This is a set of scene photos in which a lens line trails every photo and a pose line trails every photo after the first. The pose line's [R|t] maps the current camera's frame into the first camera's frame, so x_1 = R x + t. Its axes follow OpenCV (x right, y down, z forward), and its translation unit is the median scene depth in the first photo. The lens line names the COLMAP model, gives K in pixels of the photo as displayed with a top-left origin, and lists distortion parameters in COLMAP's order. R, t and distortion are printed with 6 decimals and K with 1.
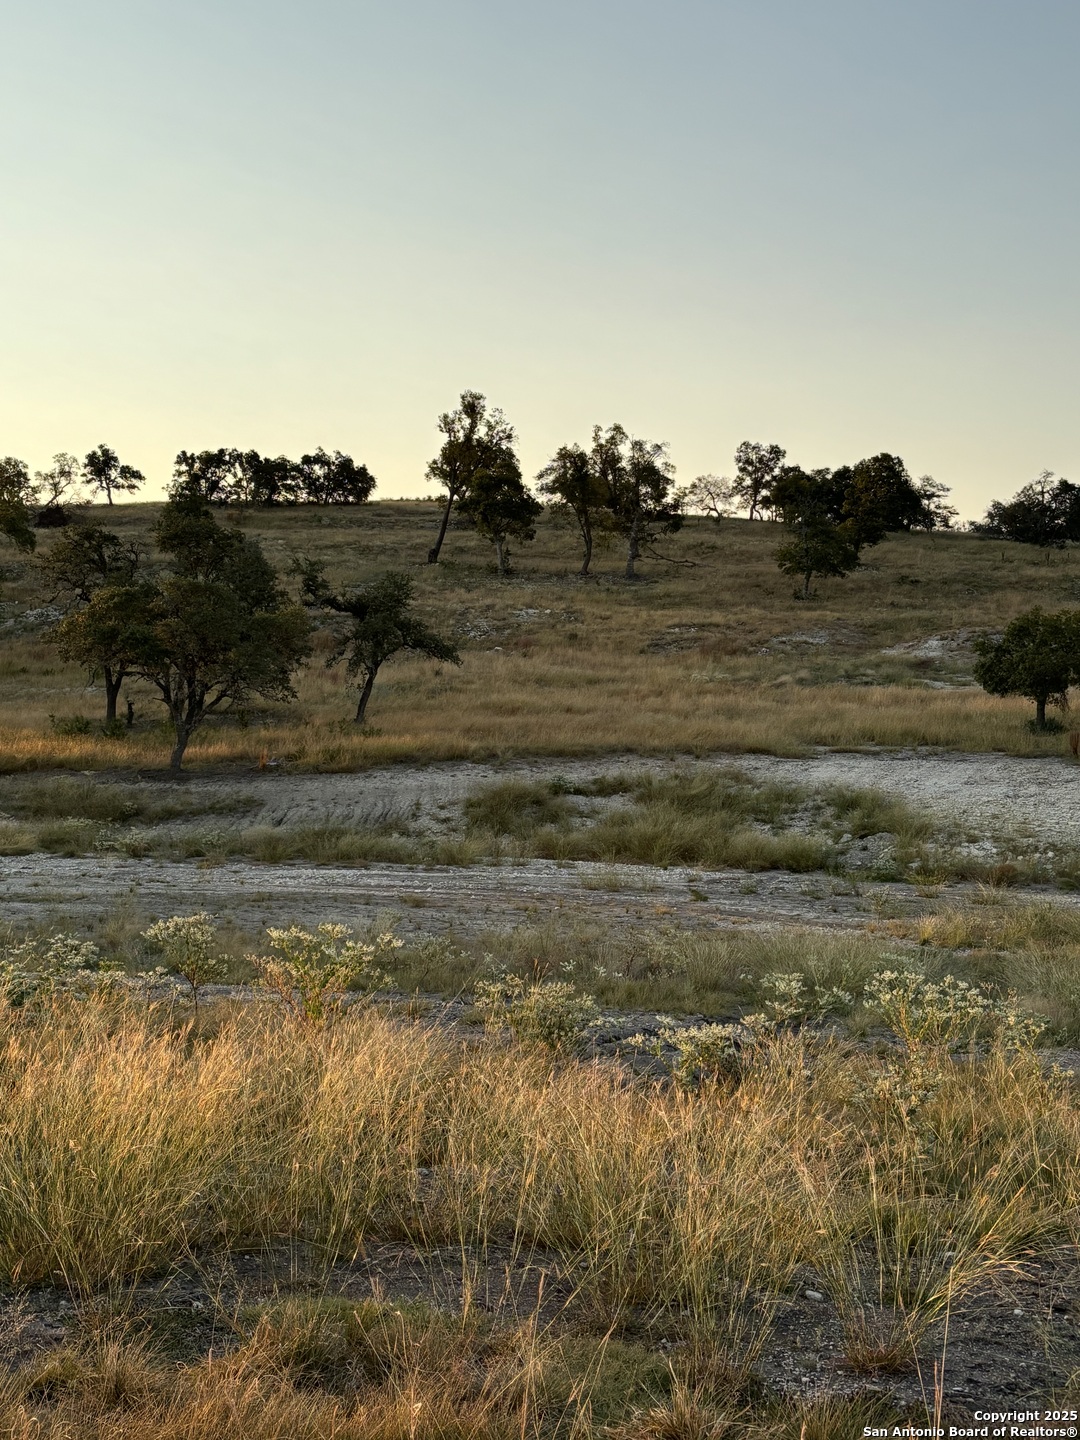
lens RADIAL K [[1801.9, 0, 540.0], [0, 1801.9, 720.0], [0, 0, 1]] dist [0.156983, -0.002498]
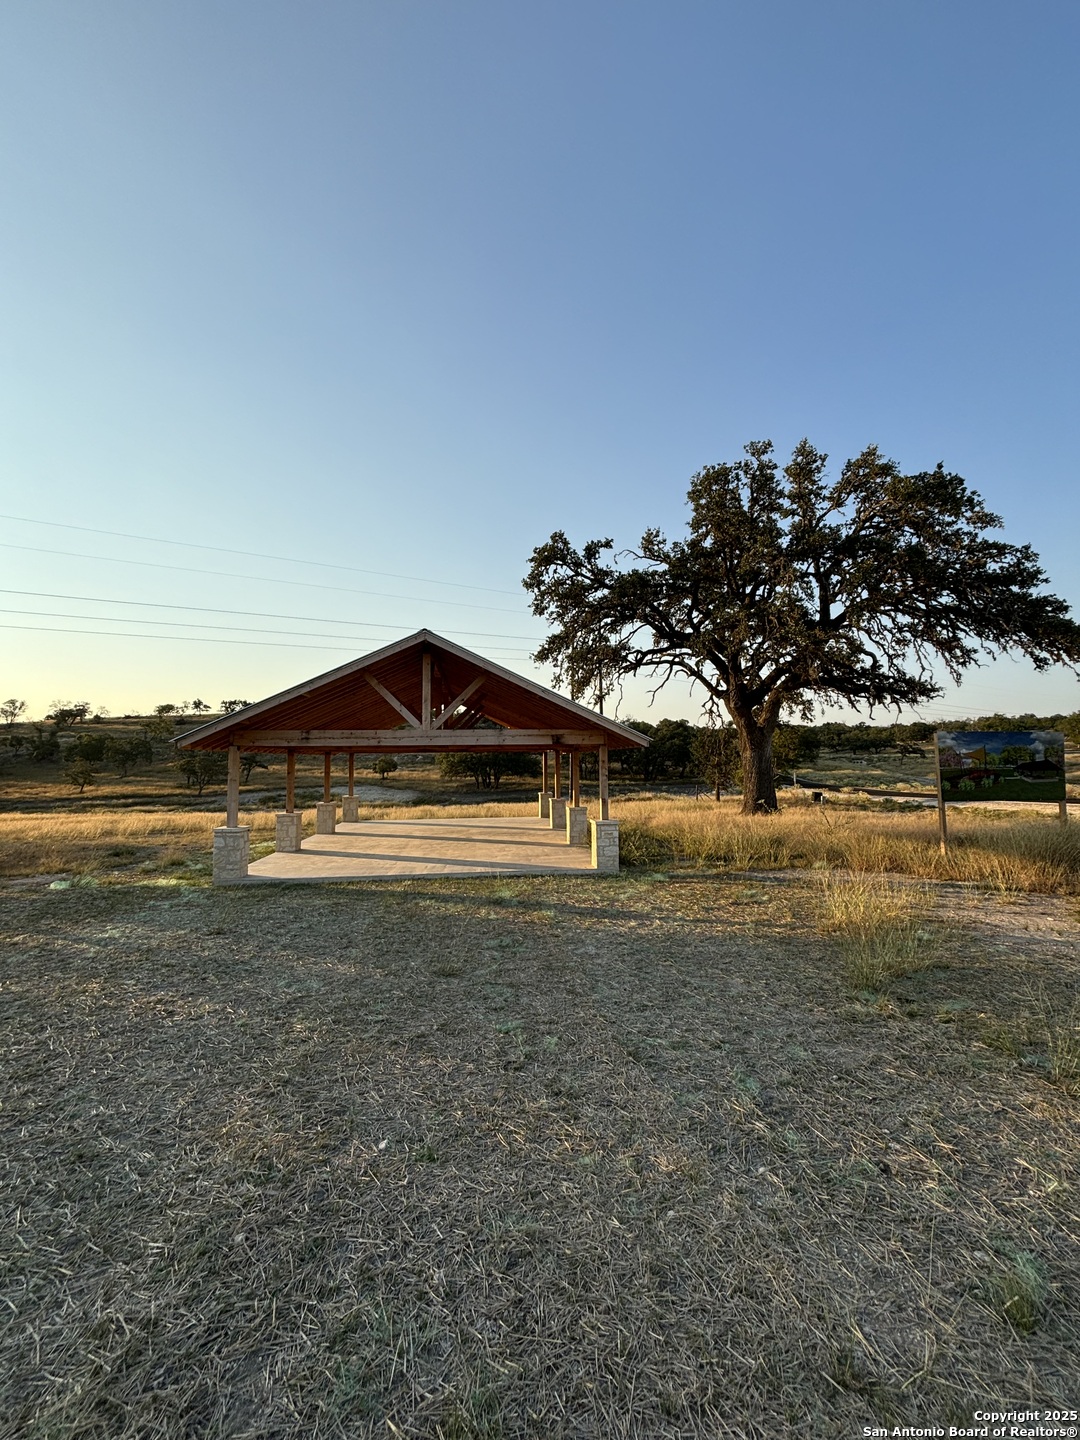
lens RADIAL K [[579.2, 0, 540.7], [0, 579.2, 716.3], [0, 0, 1]] dist [0.000244, -0.000128]
pose [[0.959336, -0.009337, 0.282111, 0.239118], [0.032045, 0.996594, -0.075986, -0.035547], [-0.280441, 0.081936, 0.956368, -0.763506]]
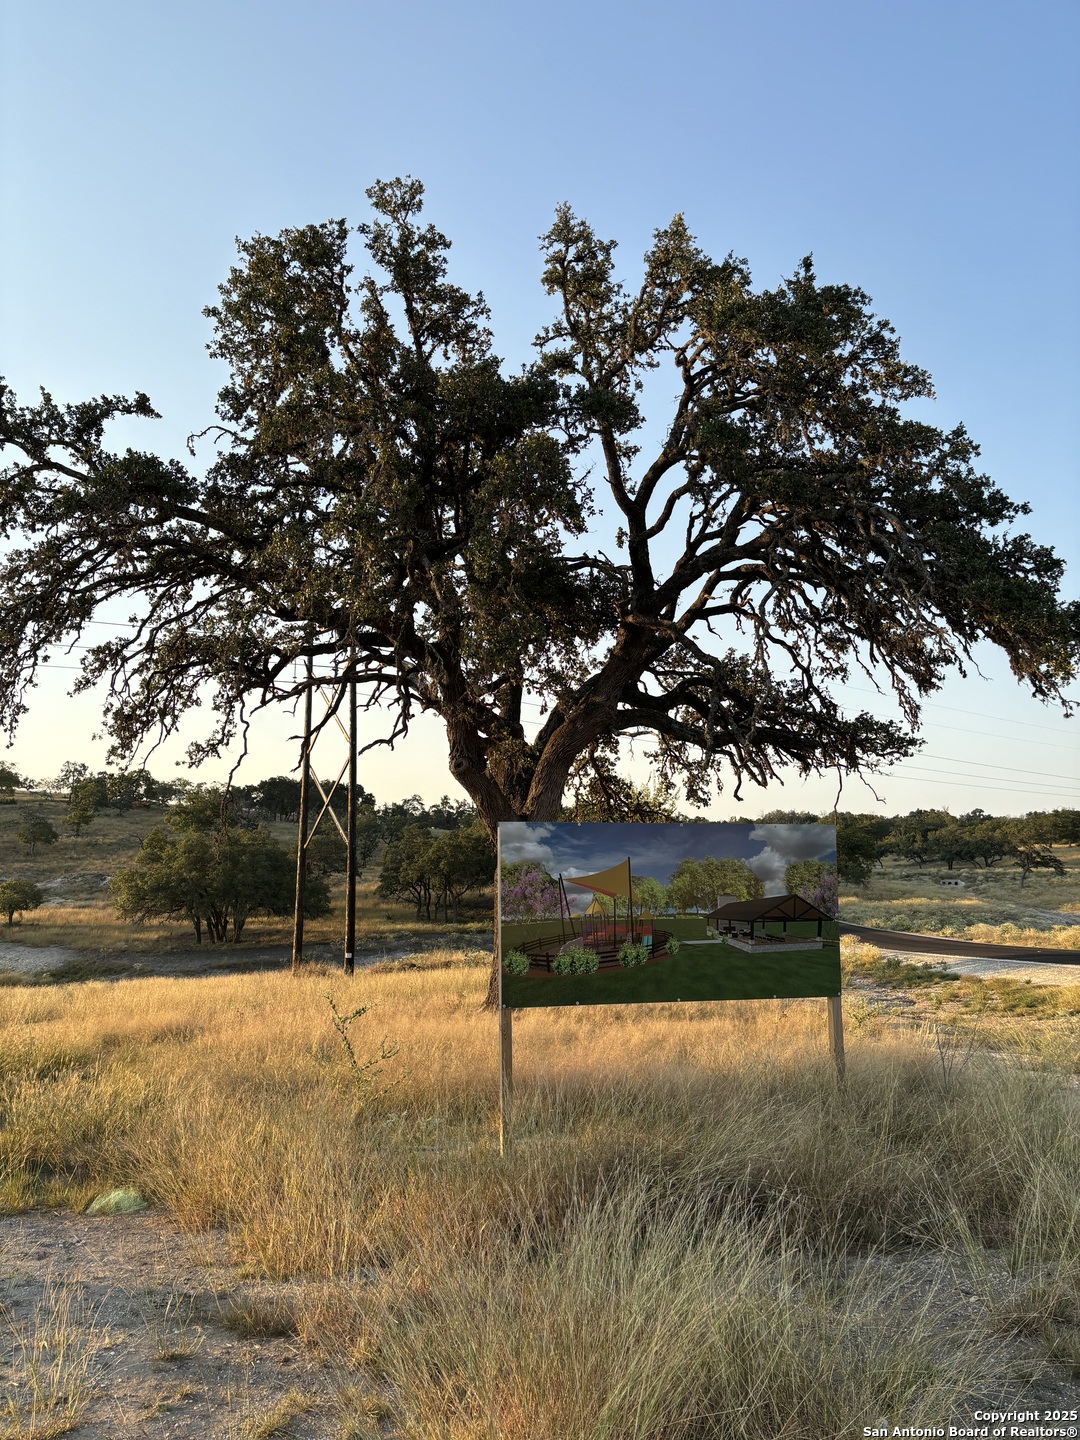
lens RADIAL K [[1078.7, 0, 529.5], [0, 1078.7, 722.9], [0, 0, 1]] dist [0.162954, -0.438498]
pose [[0.922197, 0.019090, 0.386248, 0.345243], [0.038174, 0.989409, -0.140046, -0.034207], [-0.384831, 0.143895, 0.911702, -0.749846]]
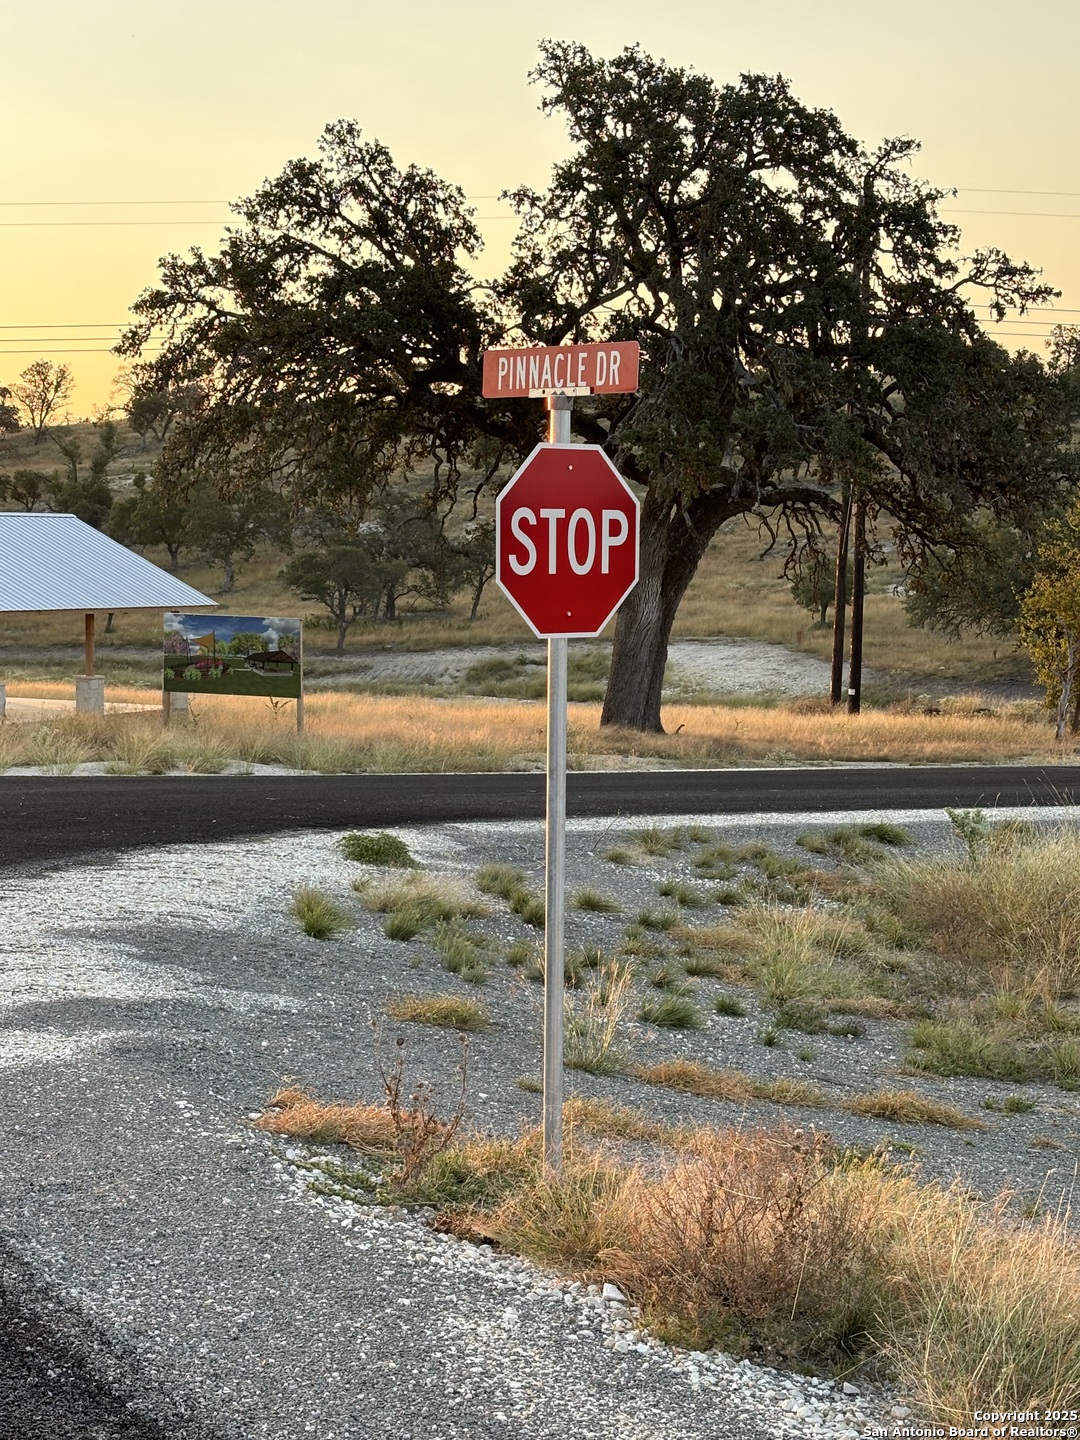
lens RADIAL K [[2344.1, 0, 541.7], [0, 2344.1, 750.6], [0, 0, 1]] dist [0.123904, -0.045038]
pose [[0.959126, 0.013593, -0.282651, 0.636695], [0.008689, 0.996960, 0.077431, -0.050164], [0.282845, -0.076722, 0.956092, -1.165430]]
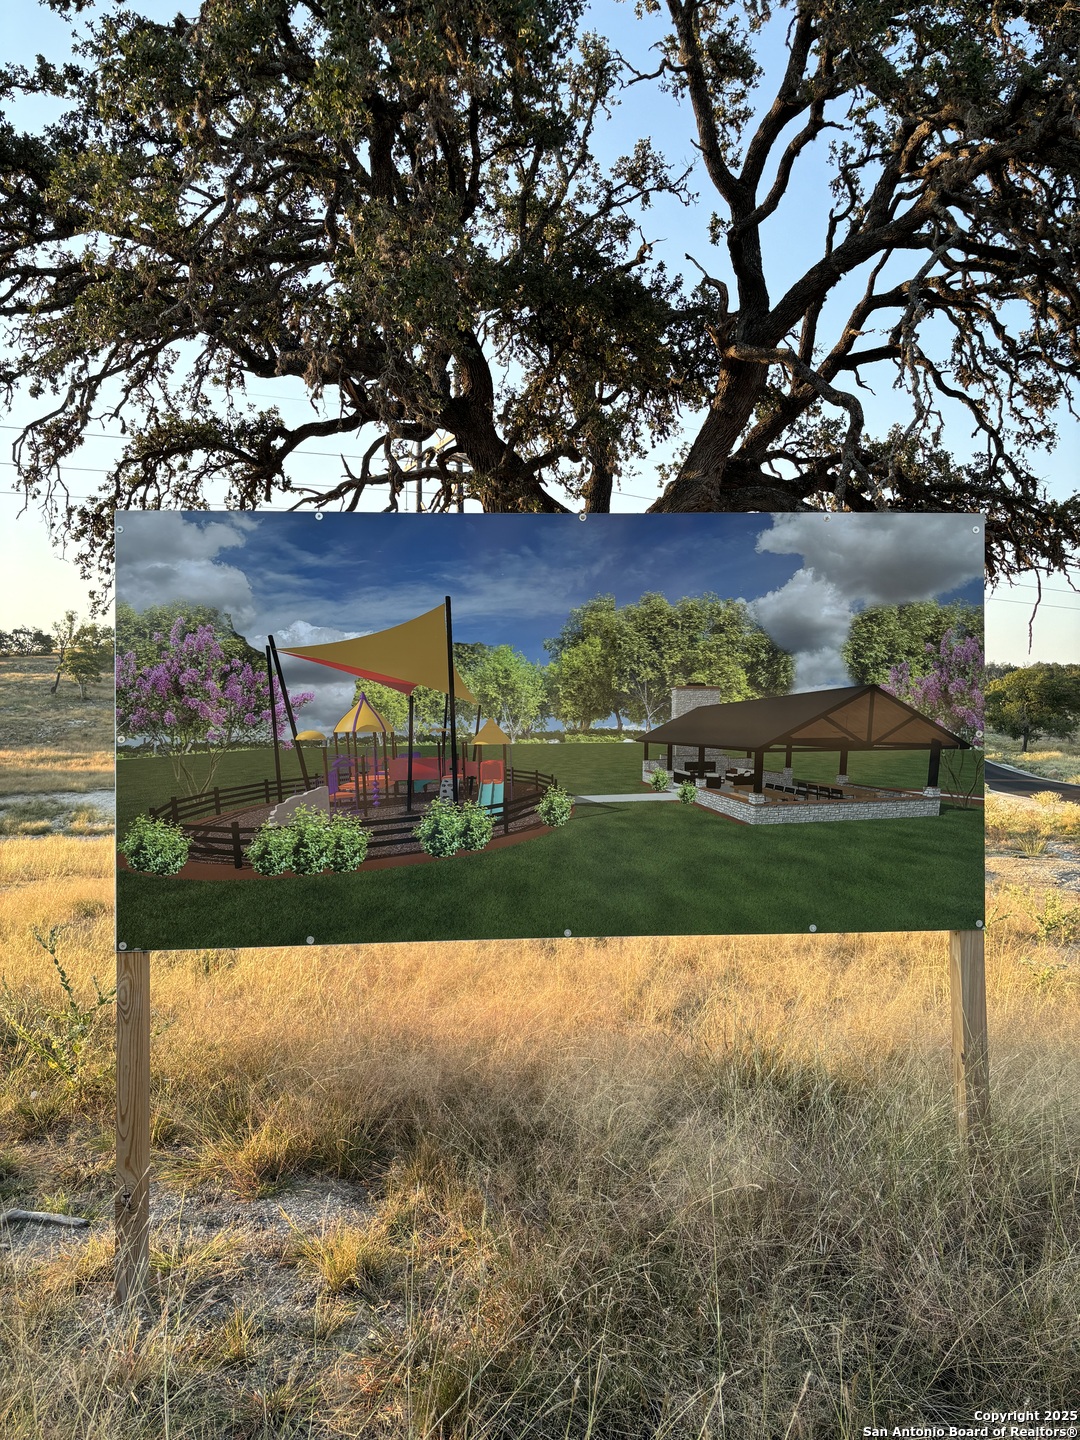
lens RADIAL K [[1073.3, 0, 529.0], [0, 1073.3, 718.2], [0, 0, 1]] dist [0.110886, -0.148249]
pose [[0.972919, -0.033922, 0.228643, 0.393167], [0.039580, 0.999012, -0.020207, -0.029307], [-0.227732, 0.028709, 0.973301, -0.692255]]
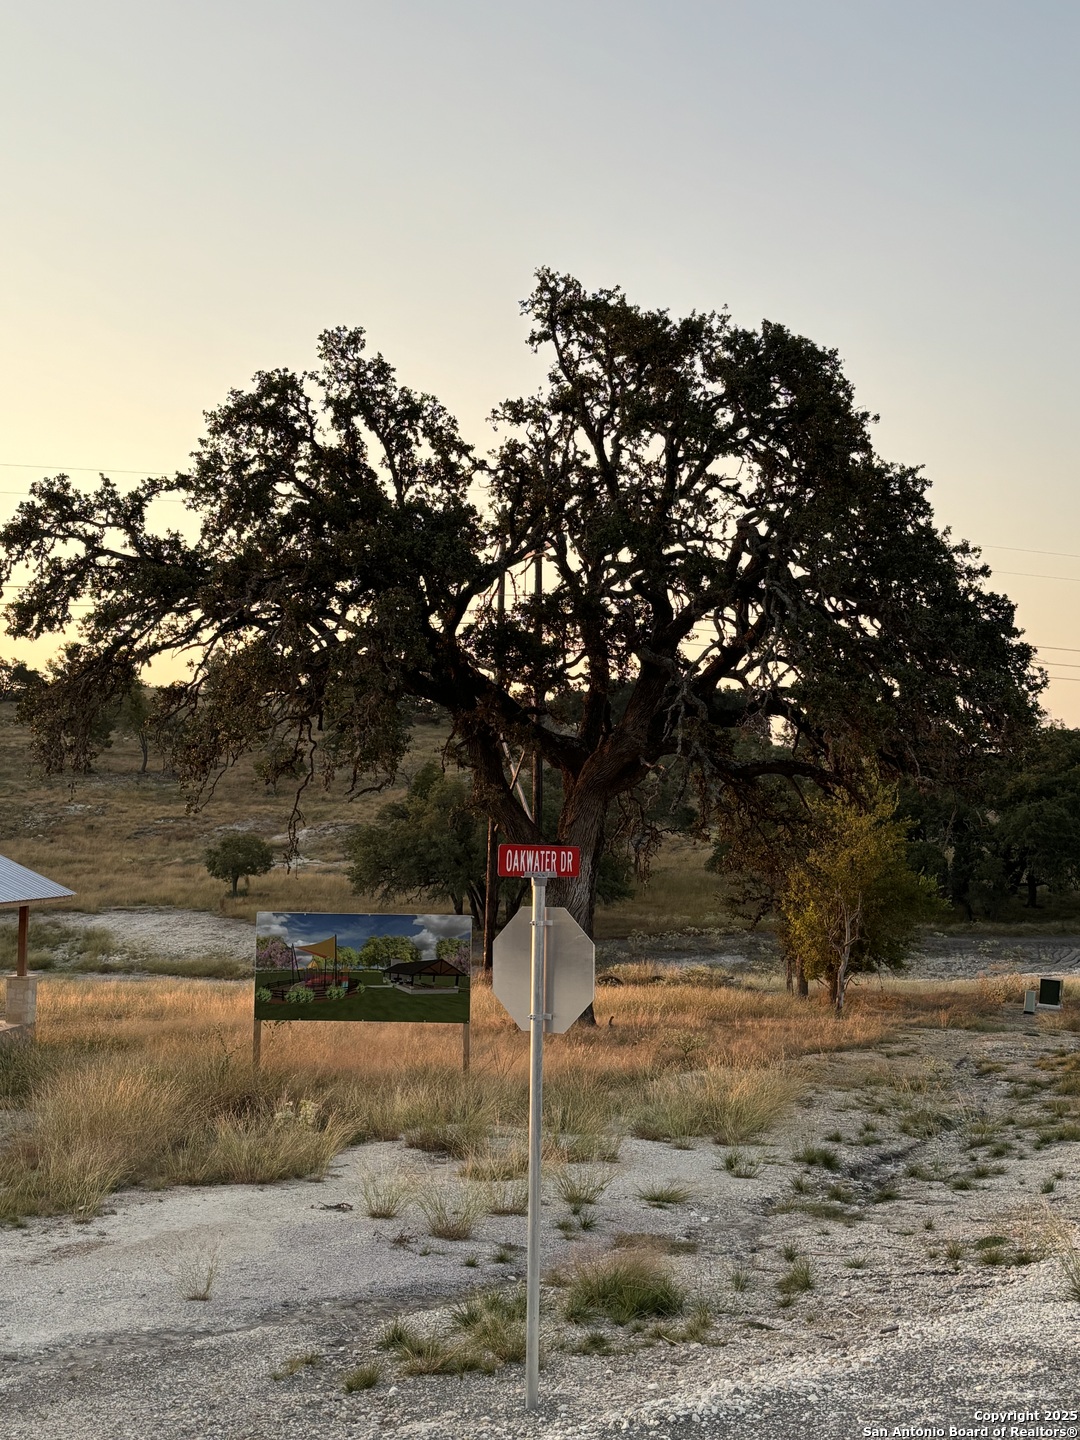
lens RADIAL K [[1801.9, 0, 540.0], [0, 1801.9, 720.0], [0, 0, 1]] dist [0.156983, -0.002498]
pose [[0.995178, -0.008821, 0.097691, 0.405883], [0.015052, 0.997885, -0.063231, -0.053130], [-0.096927, 0.064396, 0.993206, -0.973170]]
